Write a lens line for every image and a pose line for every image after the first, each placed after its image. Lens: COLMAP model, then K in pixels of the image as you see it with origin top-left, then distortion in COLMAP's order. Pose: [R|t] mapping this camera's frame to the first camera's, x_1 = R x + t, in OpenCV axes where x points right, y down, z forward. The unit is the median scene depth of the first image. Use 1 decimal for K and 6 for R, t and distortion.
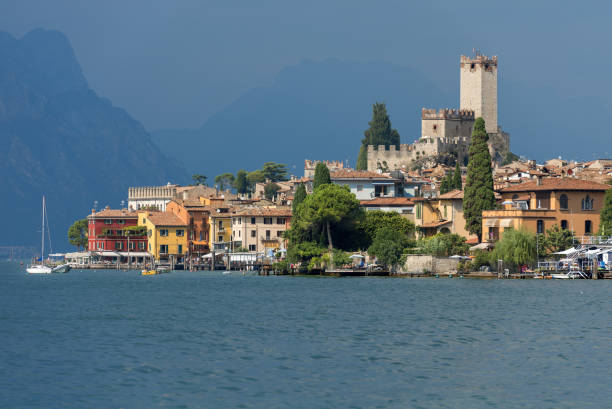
lens RADIAL K [[3099.3, 0, 306.0], [0, 3099.3, 204.5], [0, 0, 1]] dist [-0.027895, -4.825888]
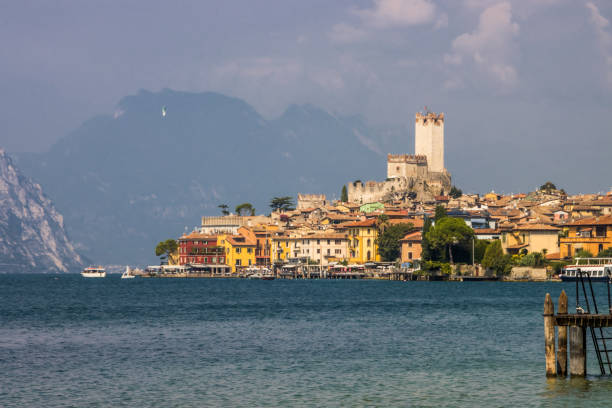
lens RADIAL K [[2806.2, 0, 306.0], [0, 2806.2, 204.0], [0, 0, 1]] dist [0.976511, -2.282859]
pose [[0.998151, -0.000130, 0.060784, -0.091034], [0.000496, 0.999982, -0.006016, -0.003825], [-0.060782, 0.006035, 0.998133, -0.236100]]
